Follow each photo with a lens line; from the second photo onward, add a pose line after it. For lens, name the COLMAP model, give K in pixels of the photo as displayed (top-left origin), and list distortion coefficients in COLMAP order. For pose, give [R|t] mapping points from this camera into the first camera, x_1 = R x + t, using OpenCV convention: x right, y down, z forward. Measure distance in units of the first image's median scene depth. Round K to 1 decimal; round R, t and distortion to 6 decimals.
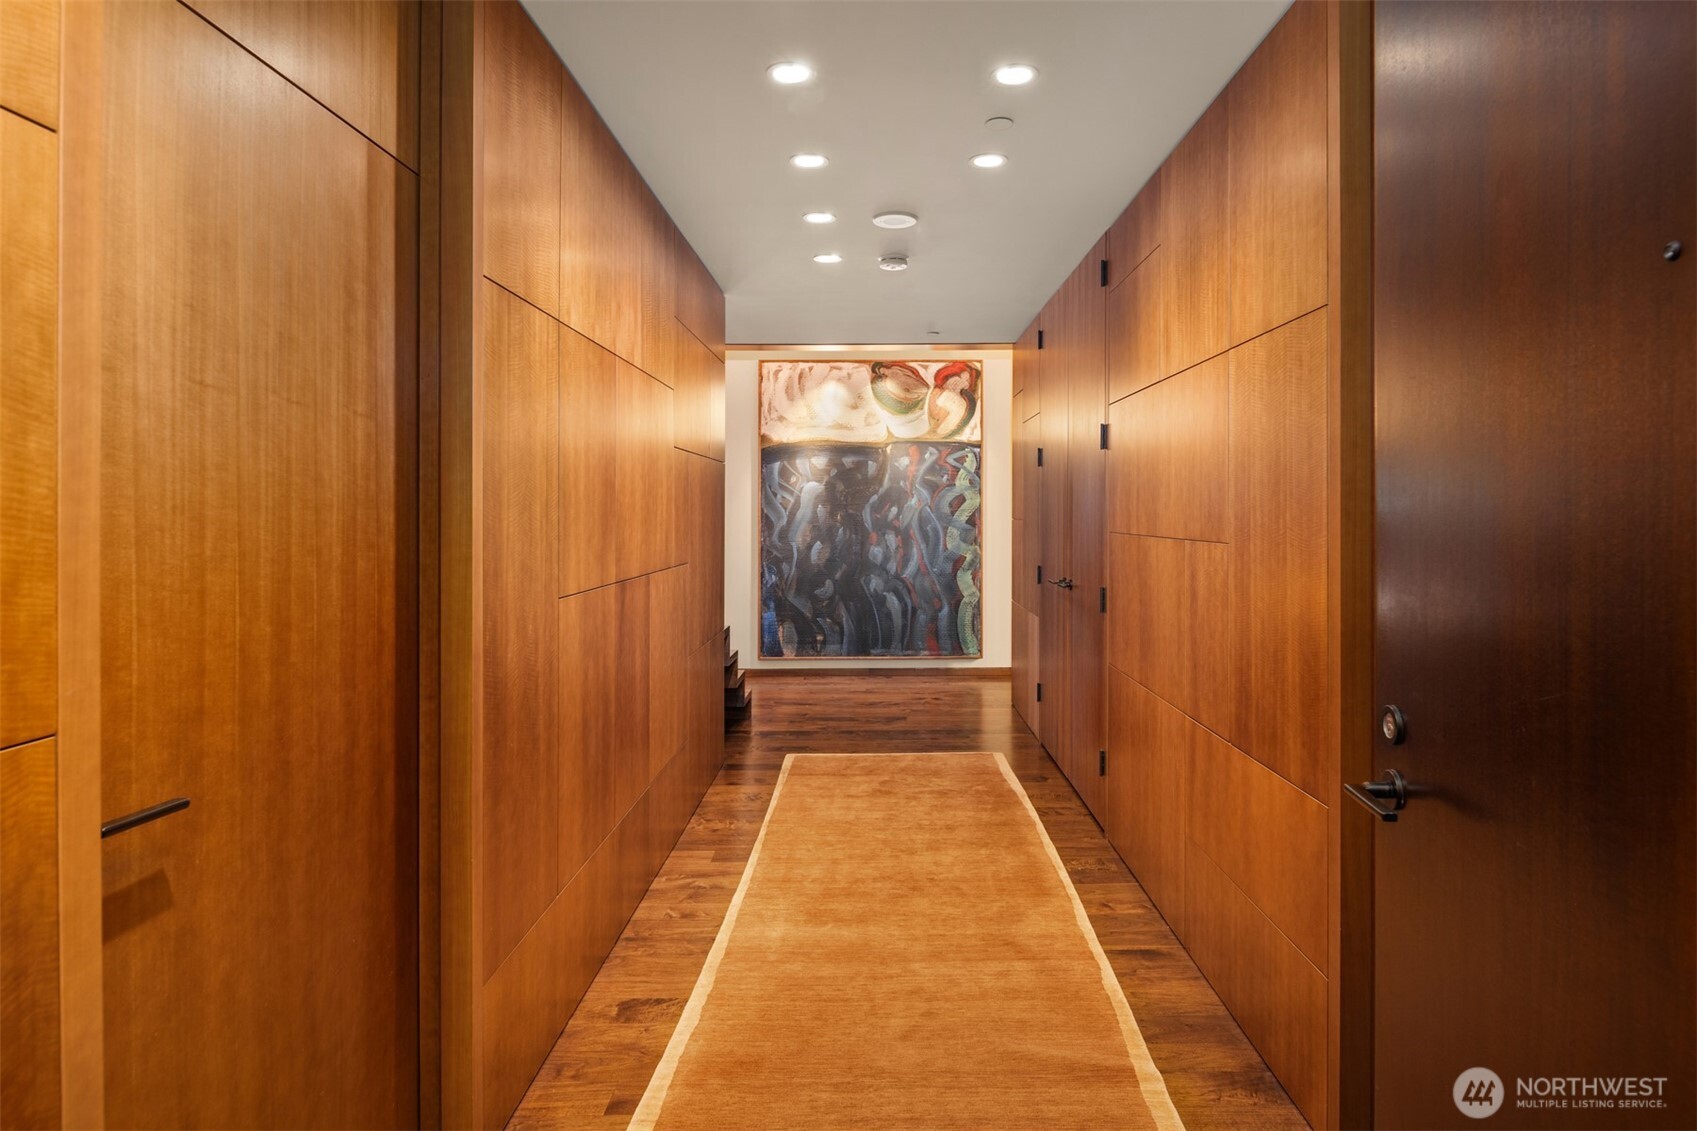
lens RADIAL K [[937.9, 0, 885.5], [0, 937.9, 503.8], [0, 0, 1]] dist [-0.000976, -0.000883]
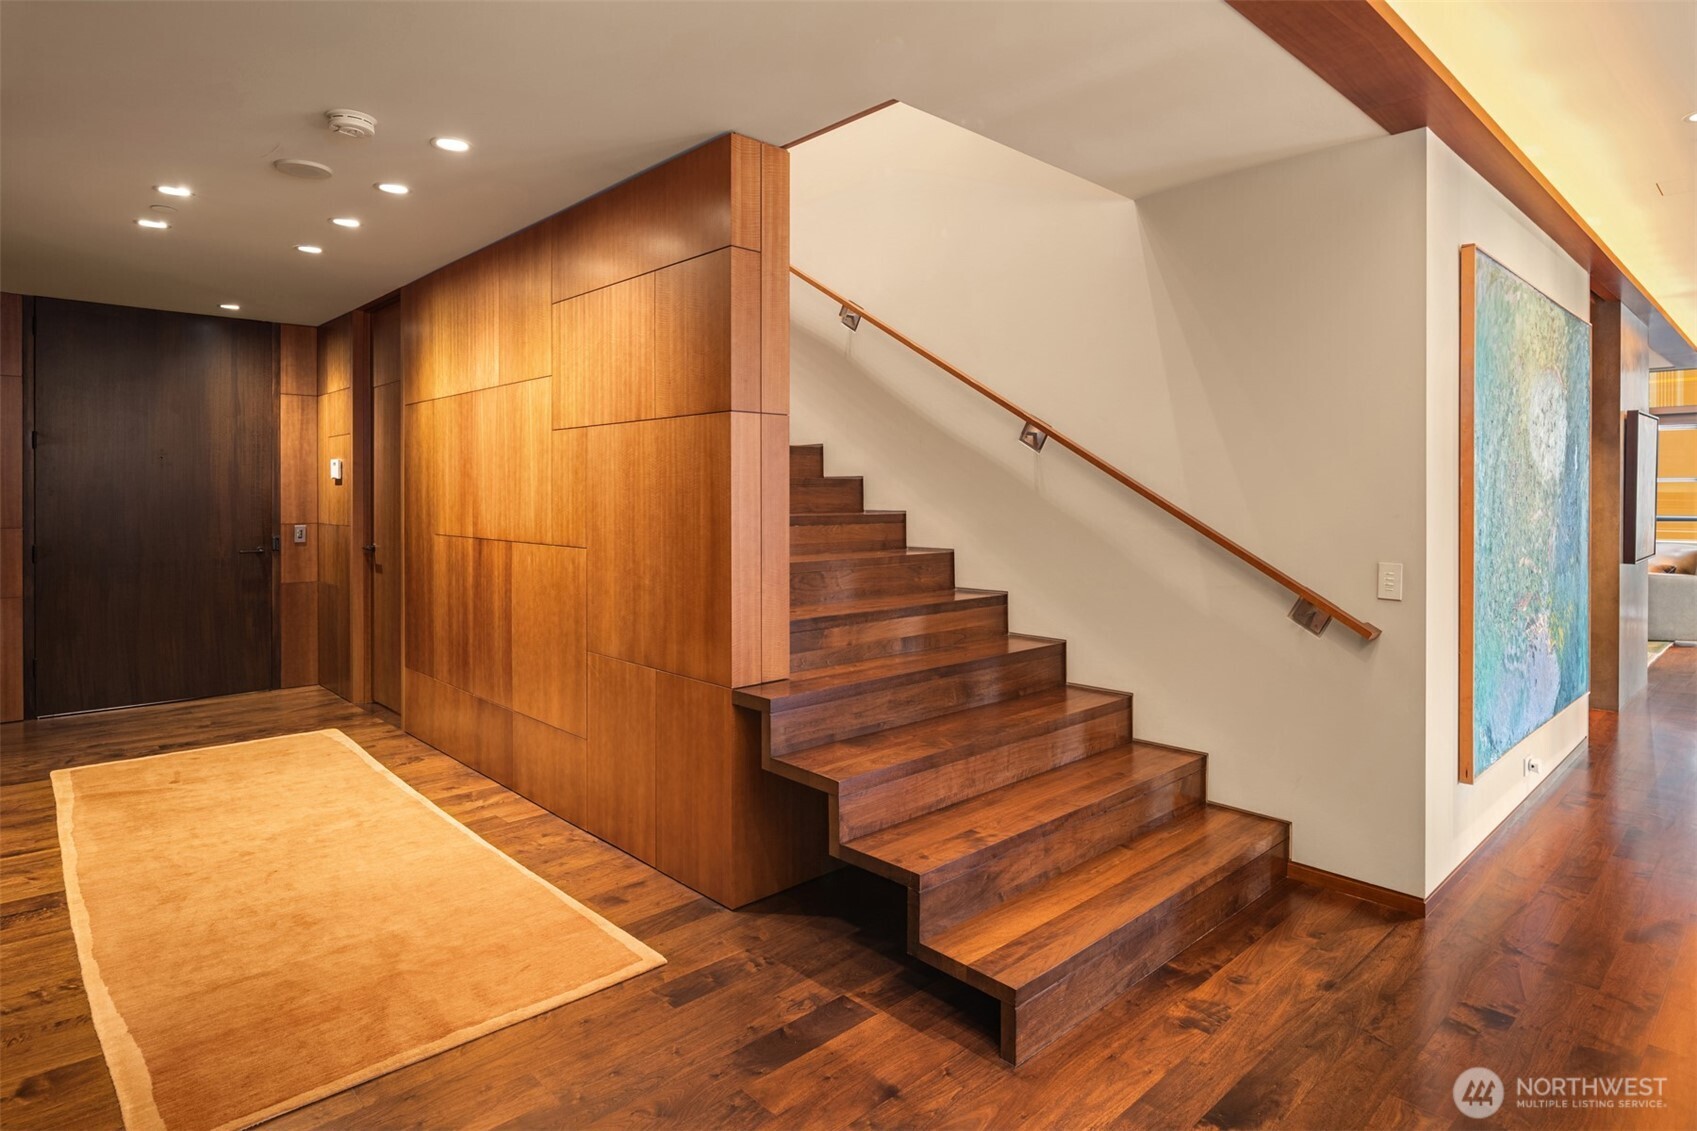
lens RADIAL K [[937.9, 0, 885.5], [0, 937.9, 503.8], [0, 0, 1]] dist [-0.000976, -0.000883]
pose [[-0.721085, 0.004176, -0.692834, 0.281076], [0.002853, 0.999991, 0.003058, 0.025085], [0.692841, 0.000229, -0.721091, 2.491749]]
